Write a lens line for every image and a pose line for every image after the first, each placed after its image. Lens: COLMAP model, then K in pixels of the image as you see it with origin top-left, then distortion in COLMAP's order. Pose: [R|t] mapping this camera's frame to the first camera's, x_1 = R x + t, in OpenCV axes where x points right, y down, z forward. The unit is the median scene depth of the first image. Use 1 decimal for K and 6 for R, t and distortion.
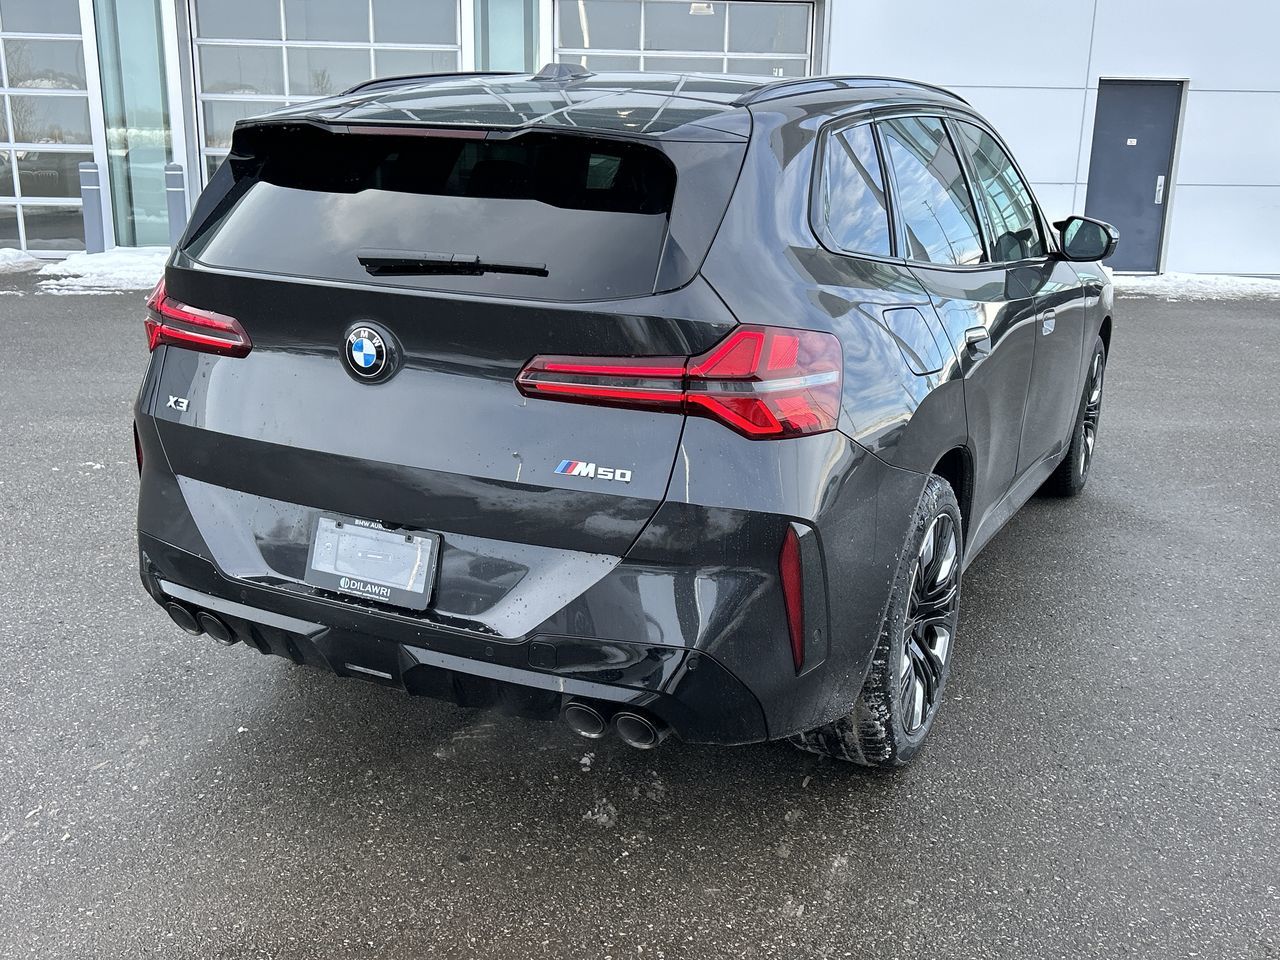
lens RADIAL K [[1297.7, 0, 637.4], [0, 1297.7, 481.5], [0, 0, 1]] dist [0.041527, 0.000000]
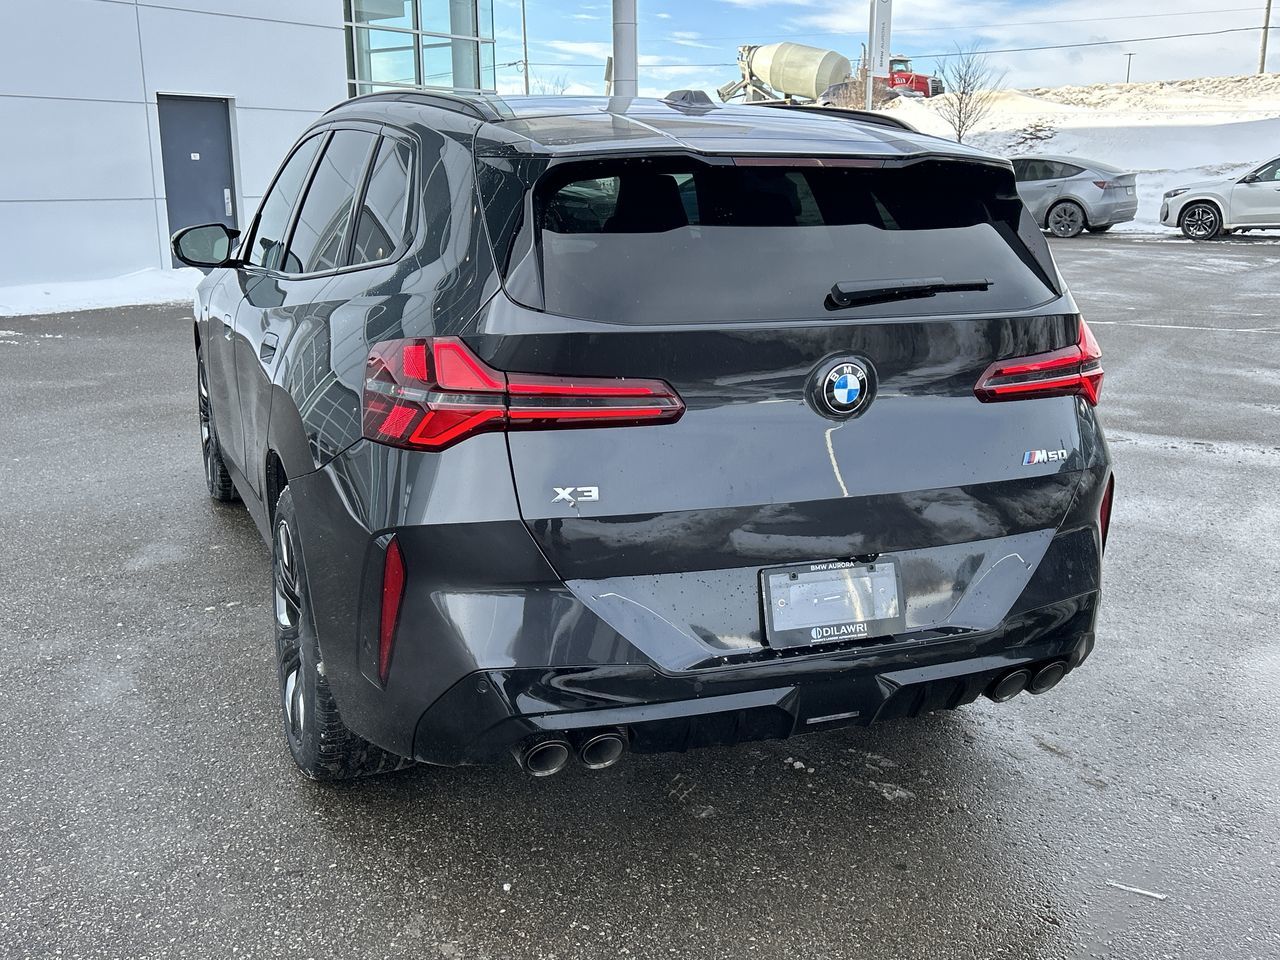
lens RADIAL K [[1297.7, 0, 641.4], [0, 1297.7, 478.9], [0, 0, 1]] dist [0.041527, 0.000000]
pose [[0.668876, -0.197197, 0.716741, -0.999297], [0.204514, 0.975782, 0.077611, -0.136894], [-0.714687, 0.094672, 0.693007, 0.430519]]
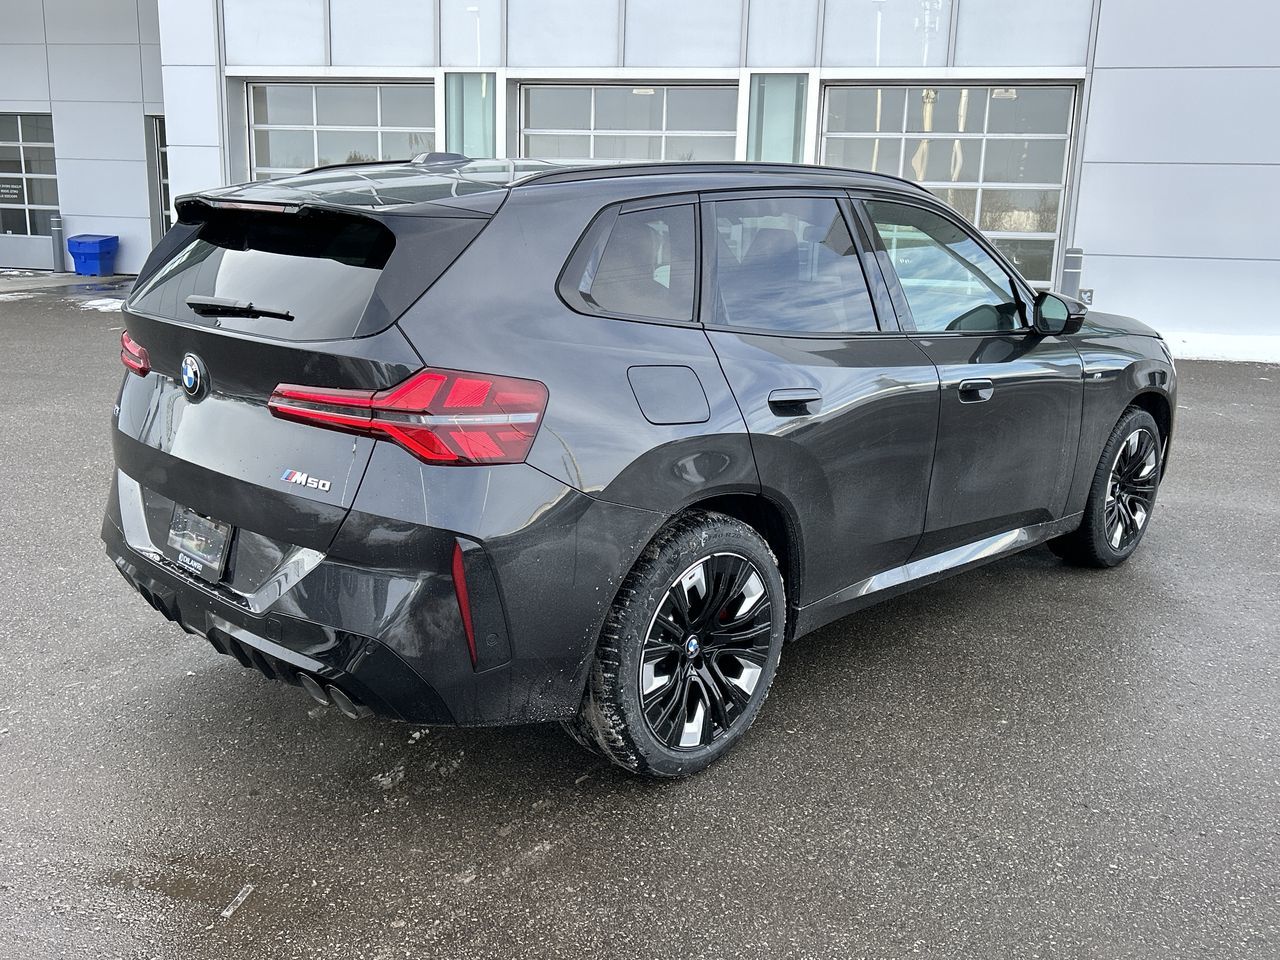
lens RADIAL K [[1180.7, 0, 641.1], [0, 1180.7, 462.8], [0, 0, 1]] dist [0.050858, 0.000000]
pose [[0.950692, 0.071343, -0.301819, 0.554720], [-0.086543, 0.995551, -0.037273, -0.009110], [0.297817, 0.061555, 0.952636, 0.026905]]
